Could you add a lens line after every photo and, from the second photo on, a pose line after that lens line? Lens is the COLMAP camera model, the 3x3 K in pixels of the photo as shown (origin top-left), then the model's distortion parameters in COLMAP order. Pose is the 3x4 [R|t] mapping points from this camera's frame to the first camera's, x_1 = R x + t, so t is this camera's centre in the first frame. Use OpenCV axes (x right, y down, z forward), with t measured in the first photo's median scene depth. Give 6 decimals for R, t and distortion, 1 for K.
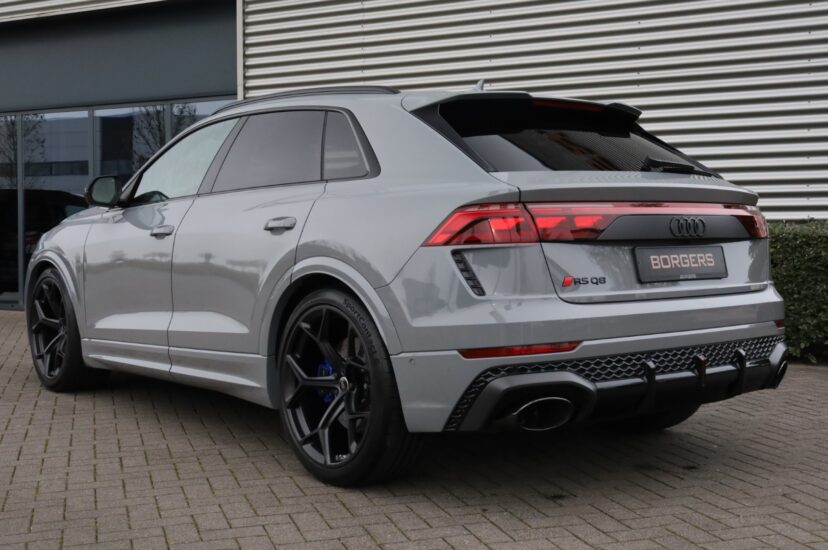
lens RADIAL K [[1103.4, 0, 414.2], [0, 1103.4, 271.4], [0, 0, 1]] dist [-0.002814, 0.000000]
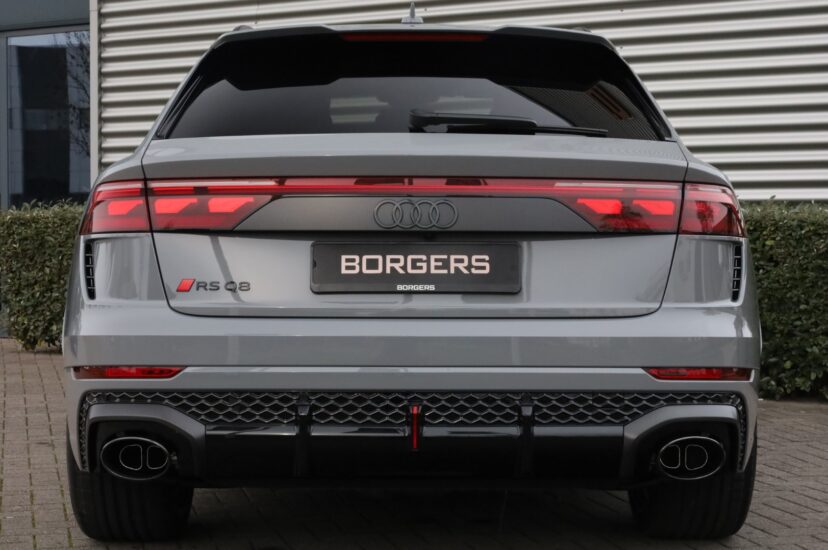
lens RADIAL K [[1784.6, 0, 416.6], [0, 1784.6, 276.3], [0, 0, 1]] dist [-0.073622, 0.000000]
pose [[0.765922, 0.026309, -0.642395, 0.966328], [-0.035309, 0.999376, -0.001169, -0.001027], [0.641963, 0.023577, 0.766373, 0.173710]]
